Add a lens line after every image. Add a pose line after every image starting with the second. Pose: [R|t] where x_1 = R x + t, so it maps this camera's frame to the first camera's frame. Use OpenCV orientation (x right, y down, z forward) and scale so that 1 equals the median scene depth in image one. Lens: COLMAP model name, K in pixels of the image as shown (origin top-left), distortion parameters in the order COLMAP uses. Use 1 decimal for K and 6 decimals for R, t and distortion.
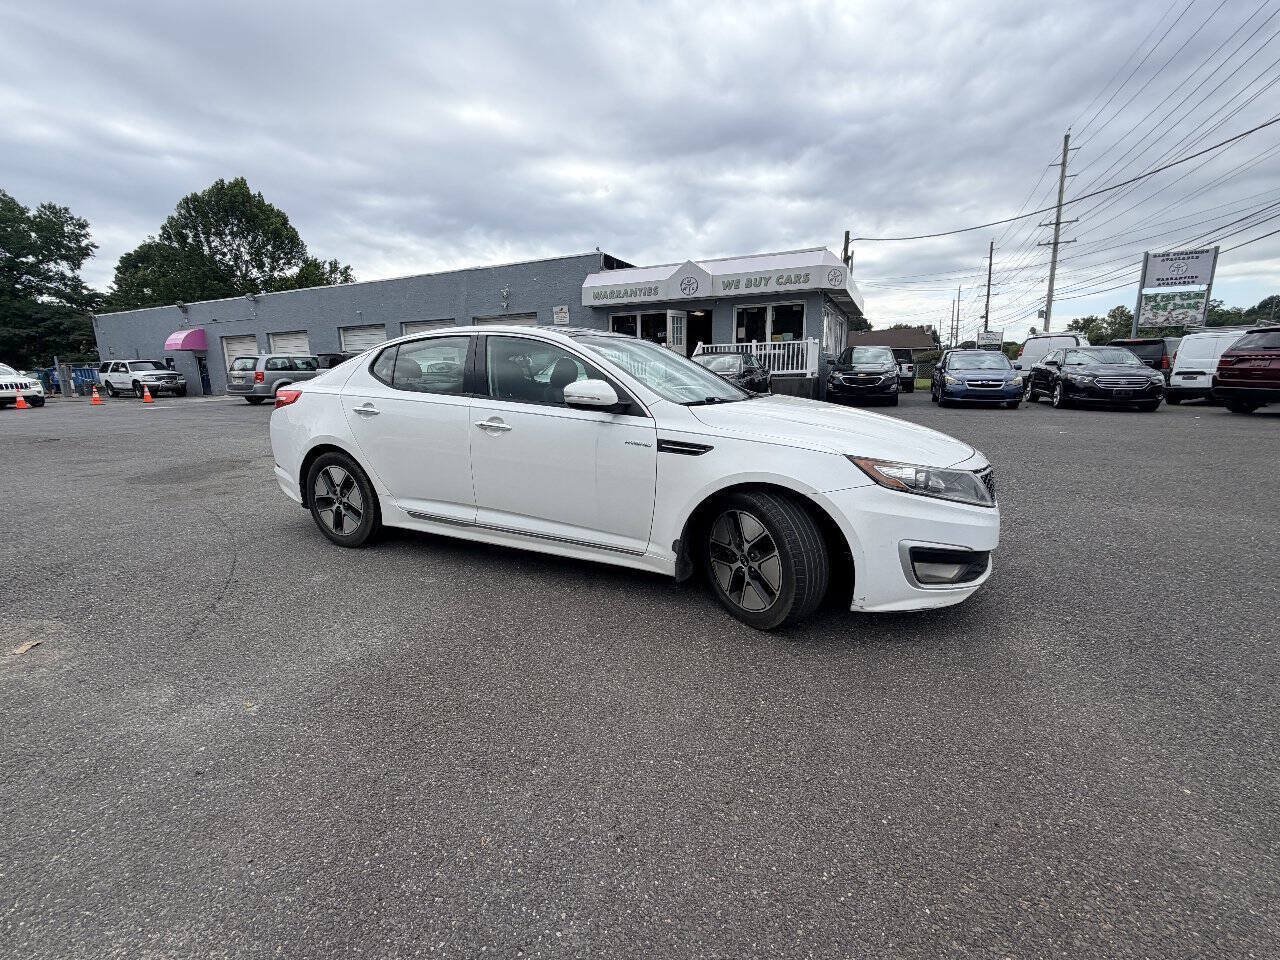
lens RADIAL K [[551.8, 0, 635.6], [0, 551.8, 478.1], [0, 0, 1]] dist [0.003471, -0.000376]
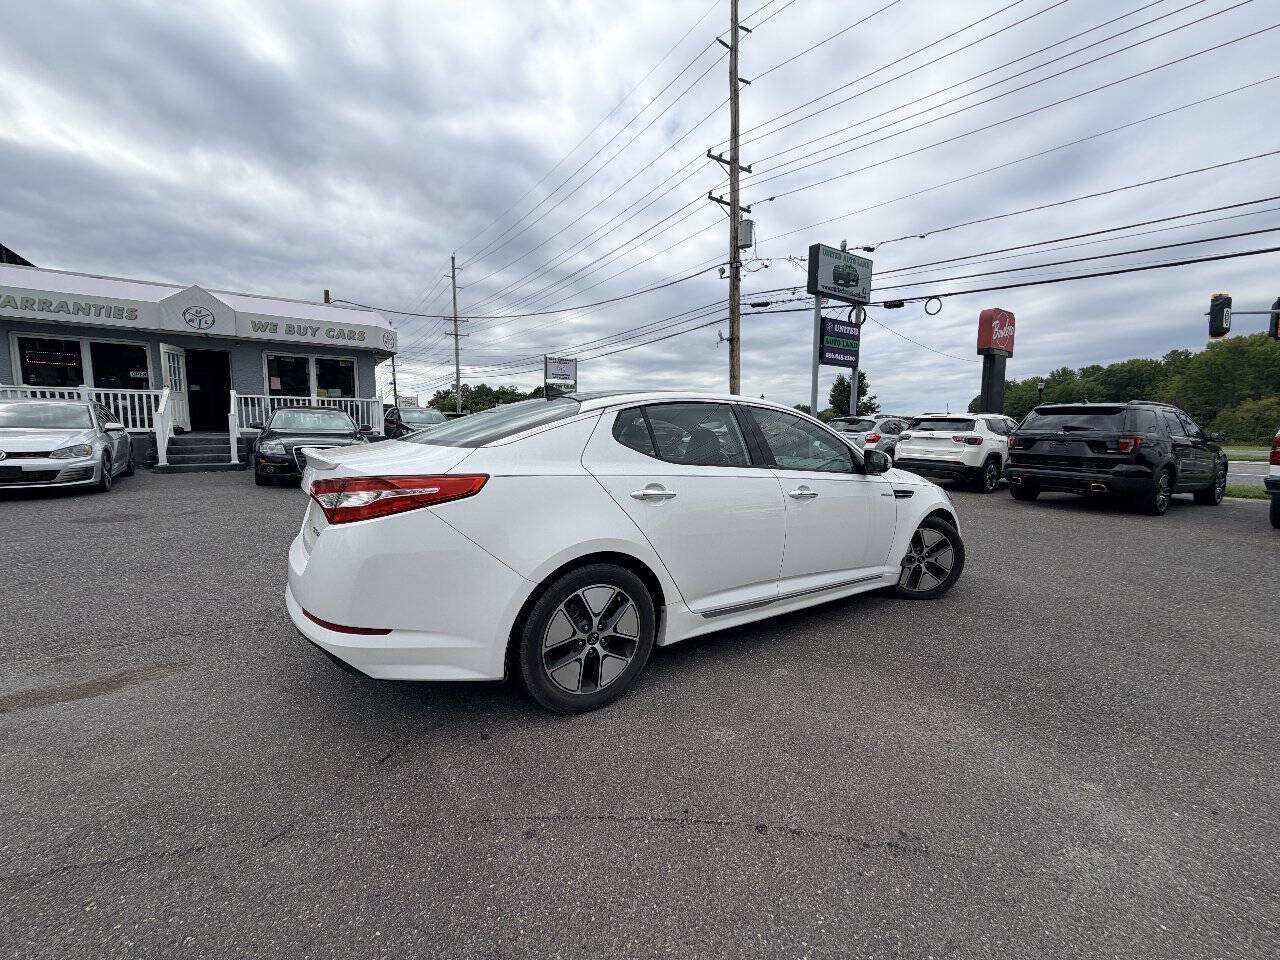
lens RADIAL K [[508.3, 0, 637.9], [0, 508.3, 476.7], [0, 0, 1]] dist [0.001660, -0.000528]
pose [[0.503557, -0.063591, 0.861618, -0.225232], [0.144681, 0.989411, -0.011534, -0.029351], [-0.851761, 0.130468, 0.507426, 0.140687]]
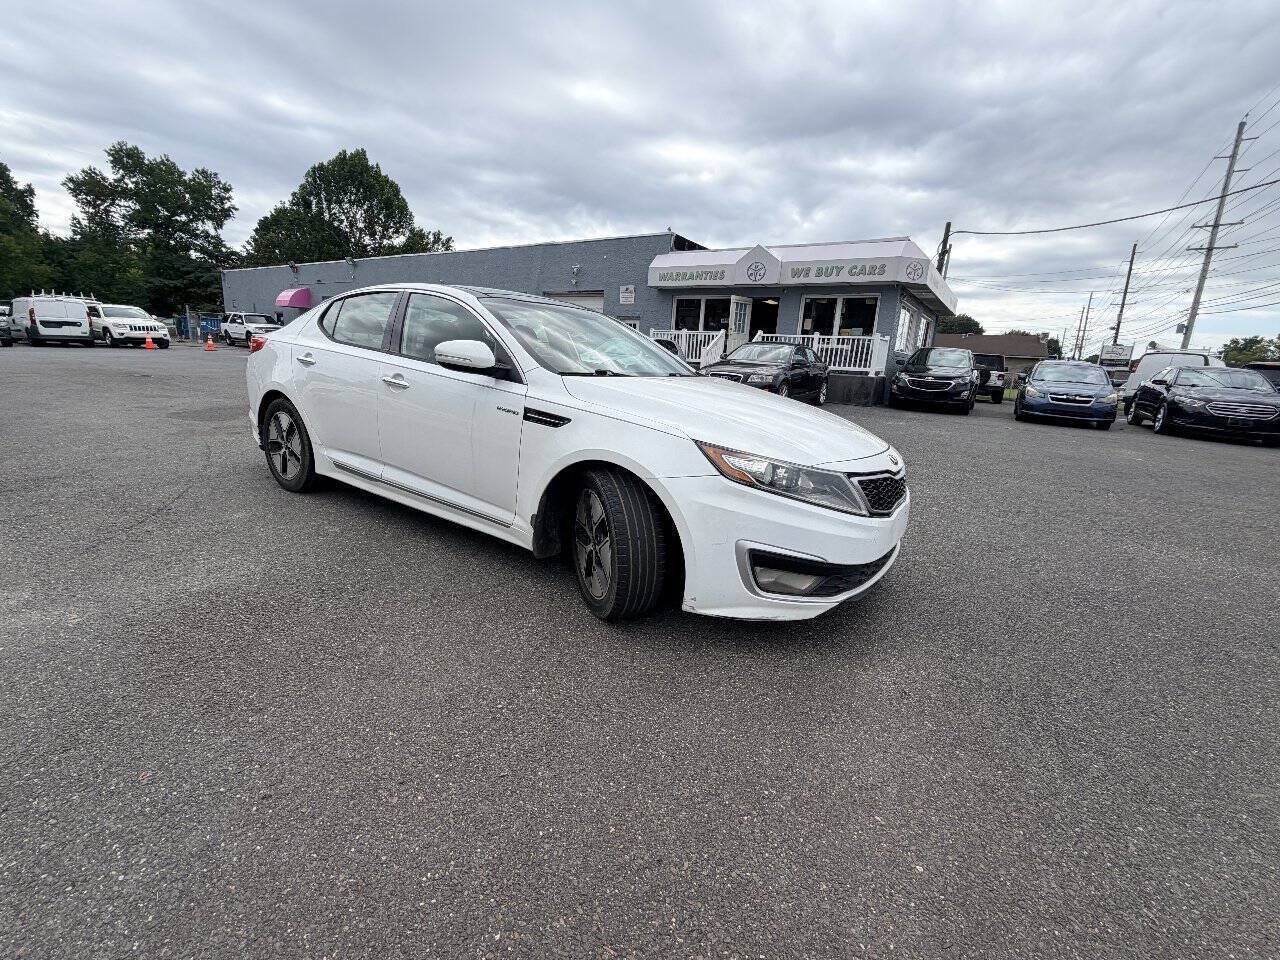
lens RADIAL K [[551.8, 0, 635.7], [0, 551.8, 480.1], [0, 0, 1]] dist [0.003471, -0.000376]
pose [[0.985334, 0.105710, -0.133952, 0.058439], [-0.101885, 0.994176, 0.035113, 0.000248], [0.136884, -0.020951, 0.990366, 0.012507]]
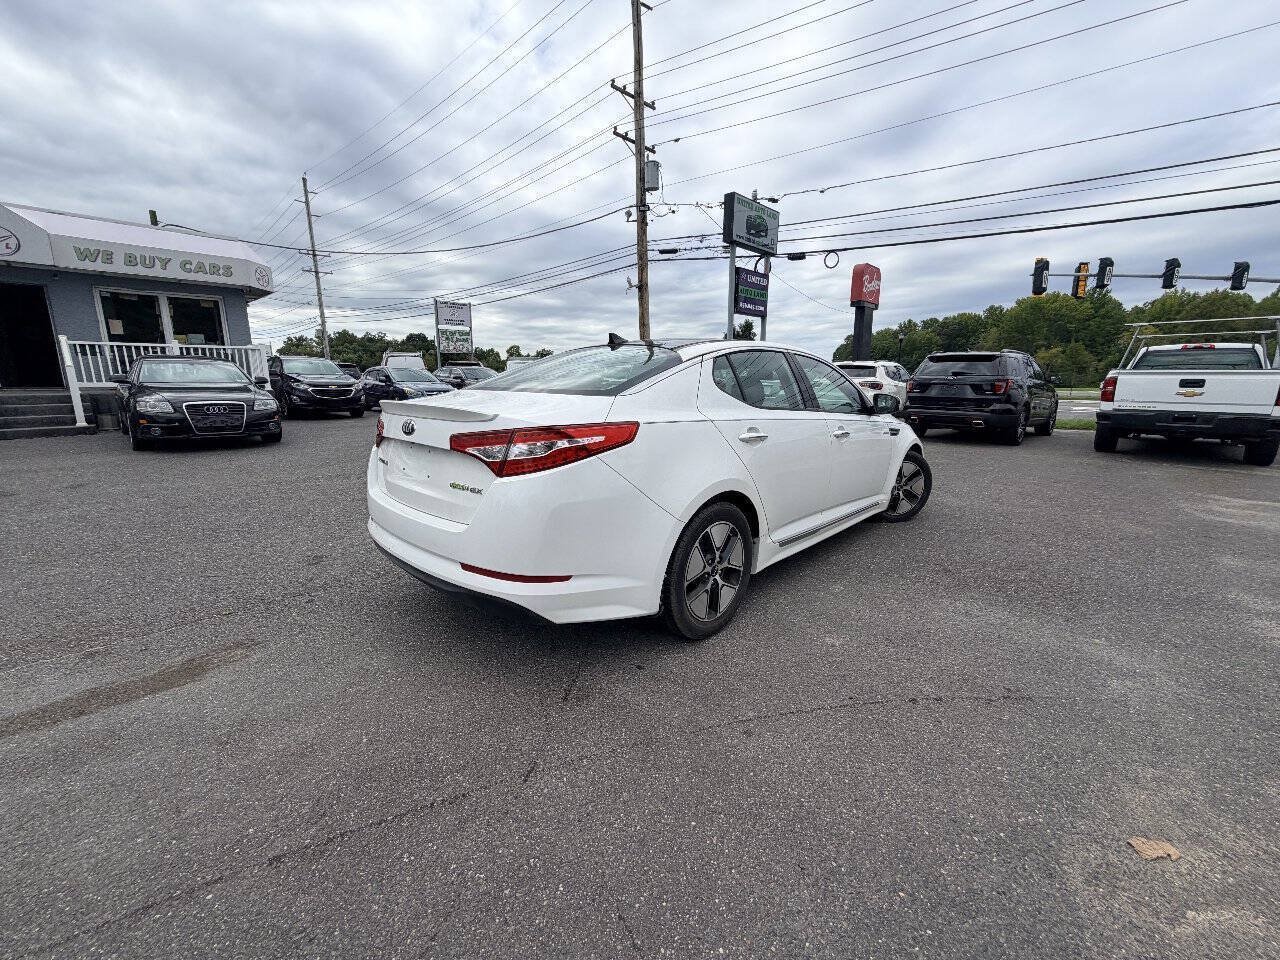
lens RADIAL K [[508.3, 0, 636.9], [0, 508.3, 476.1], [0, 0, 1]] dist [0.001660, -0.000528]
pose [[0.305736, -0.167047, 0.937348, -0.257497], [0.174435, 0.977653, 0.117335, -0.038044], [-0.936001, 0.127633, 0.328043, 0.193150]]
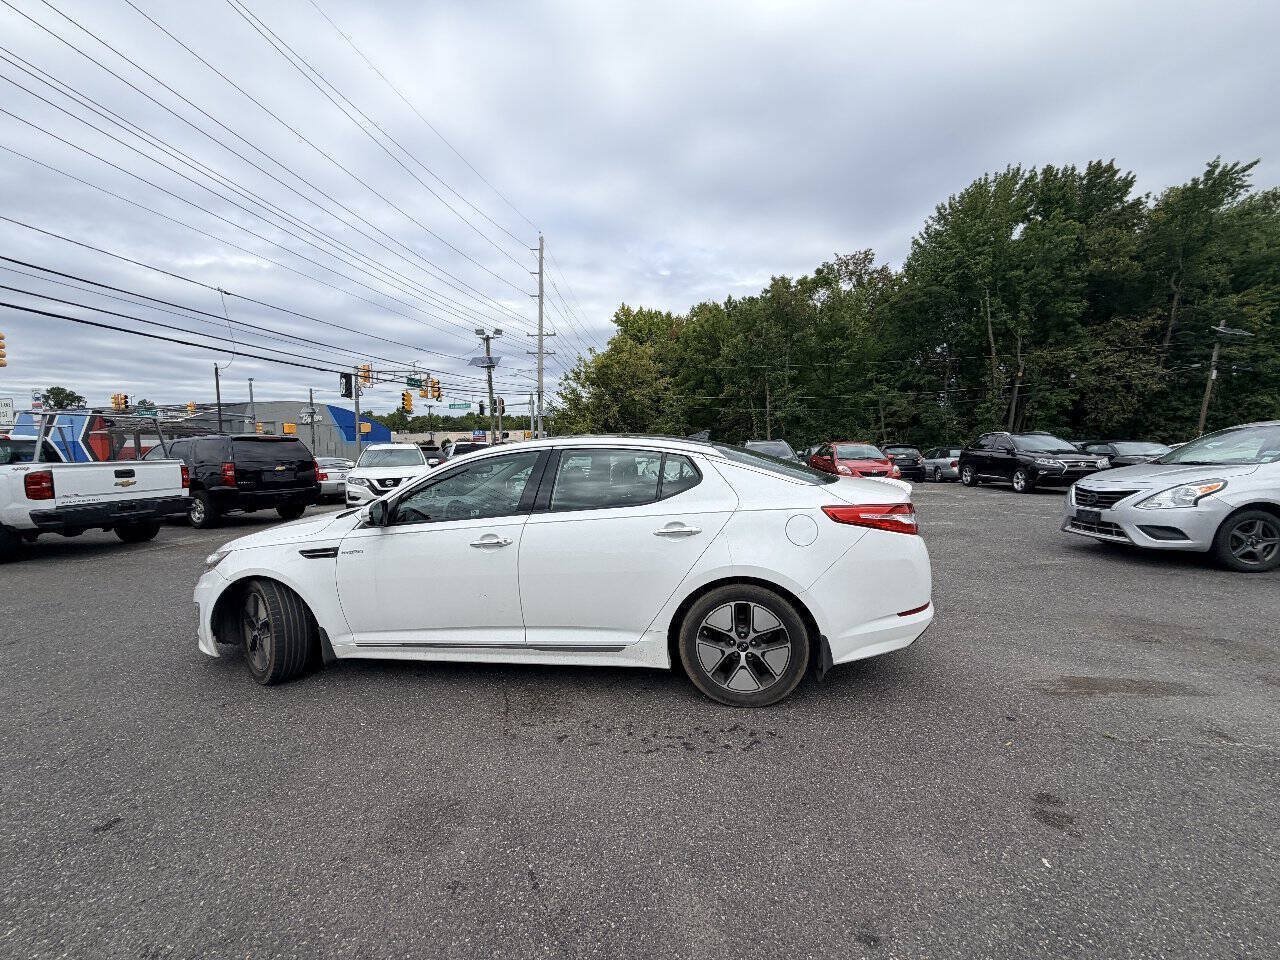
lens RADIAL K [[508.3, 0, 639.7], [0, 508.3, 484.5], [0, 0, 1]] dist [0.001660, -0.000528]
pose [[-0.955323, 0.061622, -0.289069, -0.003013], [-0.016893, 0.965042, 0.261550, -0.099273], [0.295081, 0.254748, -0.920886, 0.439583]]
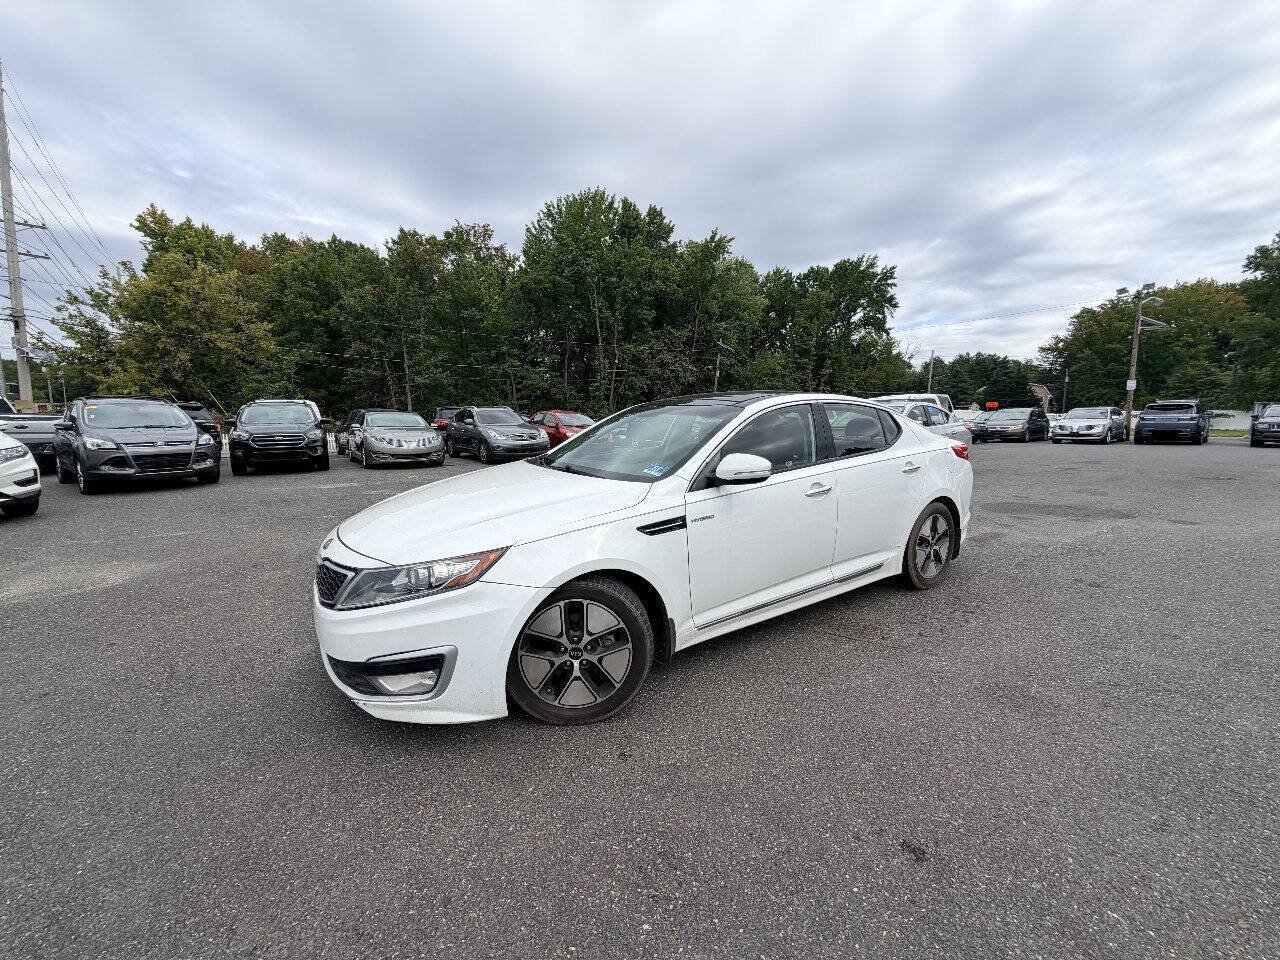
lens RADIAL K [[508.3, 0, 638.0], [0, 508.3, 481.8], [0, 0, 1]] dist [0.001660, -0.000528]
pose [[-0.491893, 0.133667, -0.860334, 0.170004], [-0.161022, 0.957132, 0.240770, -0.072109], [0.855636, 0.256966, -0.449283, 0.305426]]
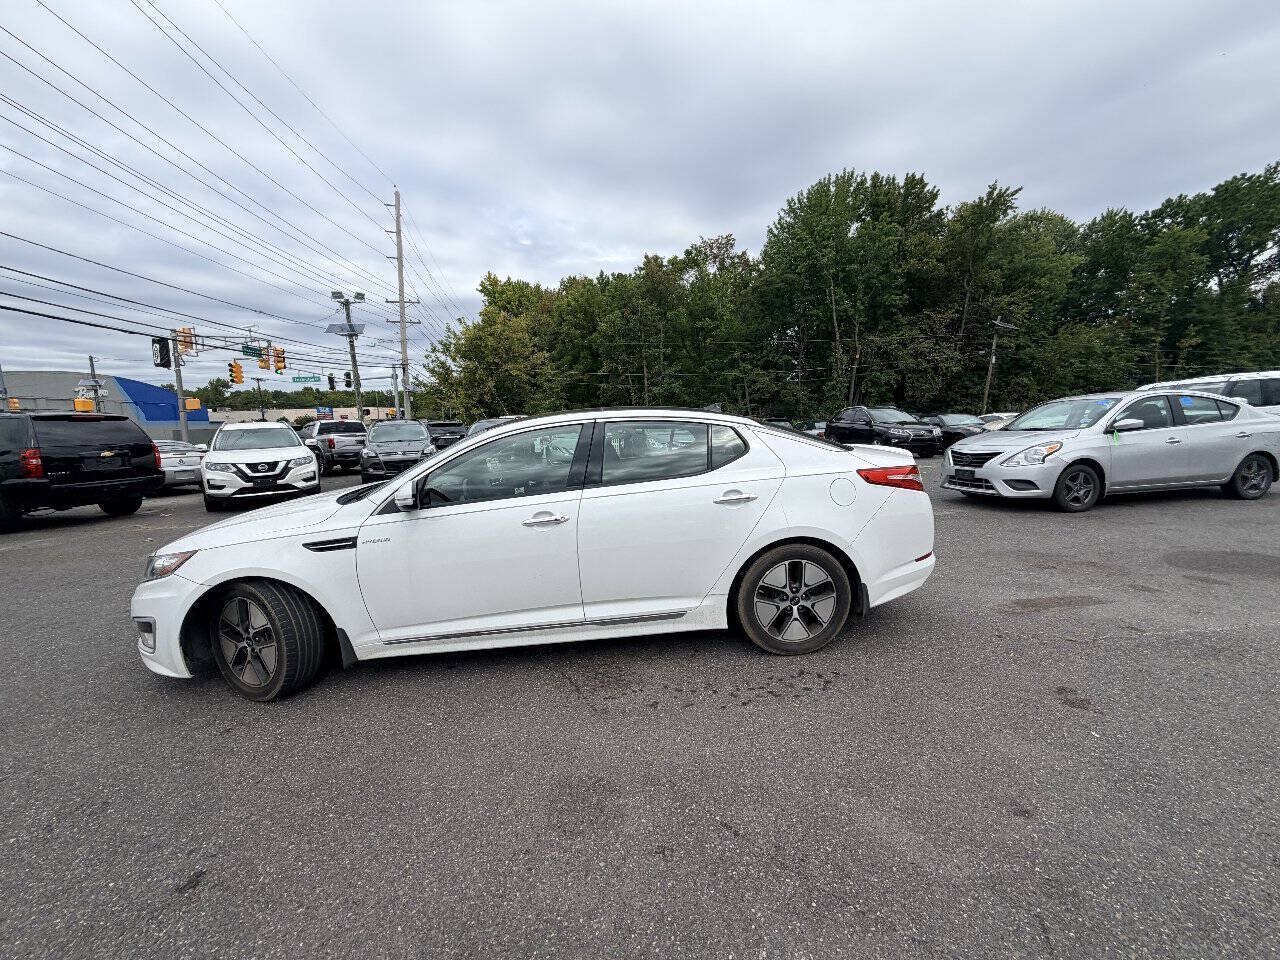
lens RADIAL K [[508.3, 0, 637.6], [0, 508.3, 481.3], [0, 0, 1]] dist [0.001660, -0.000528]
pose [[-0.850961, 0.109467, -0.513696, 0.050940], [-0.052698, 0.955310, 0.290870, -0.096173], [0.522579, 0.274589, -0.807163, 0.417862]]
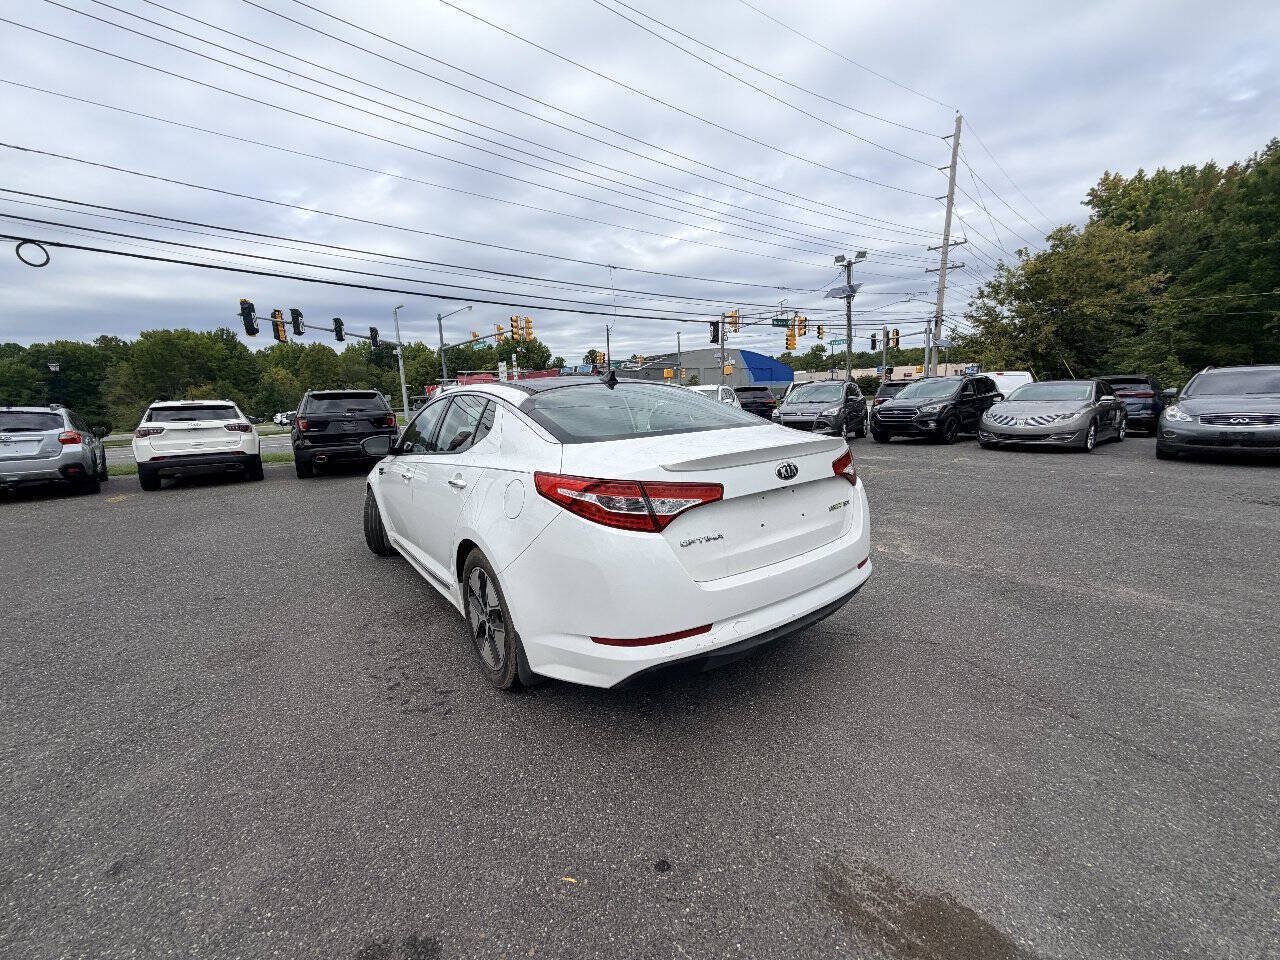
lens RADIAL K [[508.3, 0, 640.0], [0, 508.3, 481.6], [0, 0, 1]] dist [0.001660, -0.000528]
pose [[-0.886281, -0.025061, 0.462470, -0.171360], [0.140373, 0.937033, 0.319789, -0.085999], [-0.441364, 0.348341, -0.826956, 0.404138]]
